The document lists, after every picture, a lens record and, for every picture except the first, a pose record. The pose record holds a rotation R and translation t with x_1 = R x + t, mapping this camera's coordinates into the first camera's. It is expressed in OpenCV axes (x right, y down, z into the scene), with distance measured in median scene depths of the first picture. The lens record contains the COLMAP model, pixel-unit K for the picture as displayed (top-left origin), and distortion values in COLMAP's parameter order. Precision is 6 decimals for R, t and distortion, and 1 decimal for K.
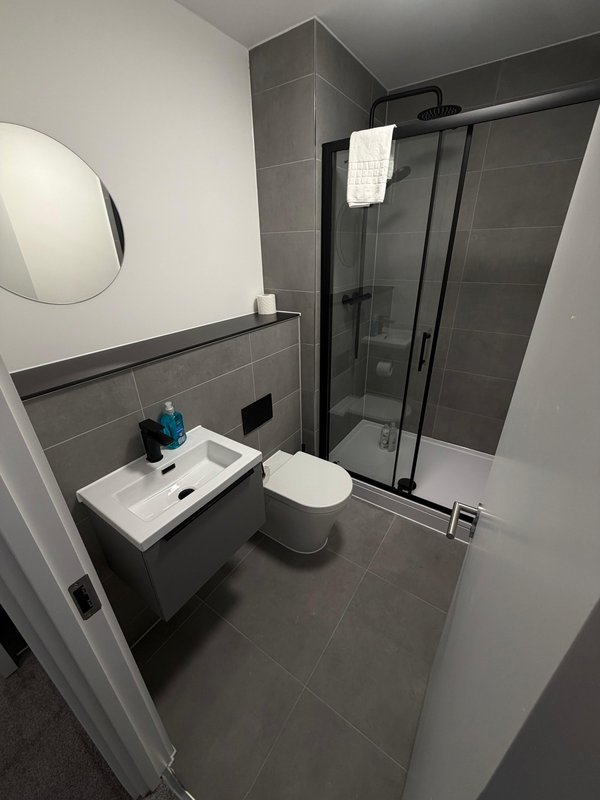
lens RADIAL K [[318.0, 0, 296.8], [0, 318.0, 399.2], [0, 0, 1]] dist [-0.001333, -0.000085]
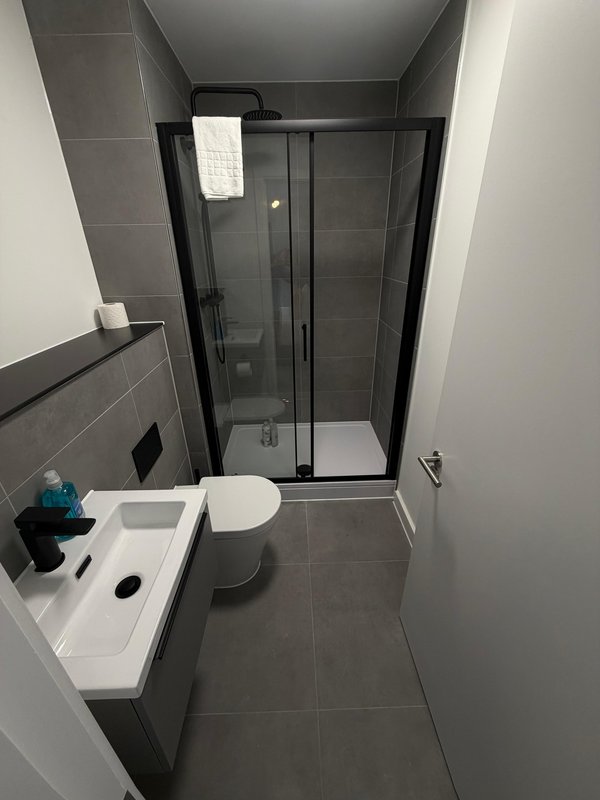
lens RADIAL K [[318.0, 0, 297.8], [0, 318.0, 399.5], [0, 0, 1]] dist [-0.001333, -0.000085]
pose [[0.813941, -0.244208, 0.527127, -0.233447], [0.252504, 0.965881, 0.057580, -0.033609], [-0.523204, 0.086235, 0.847833, 0.132559]]
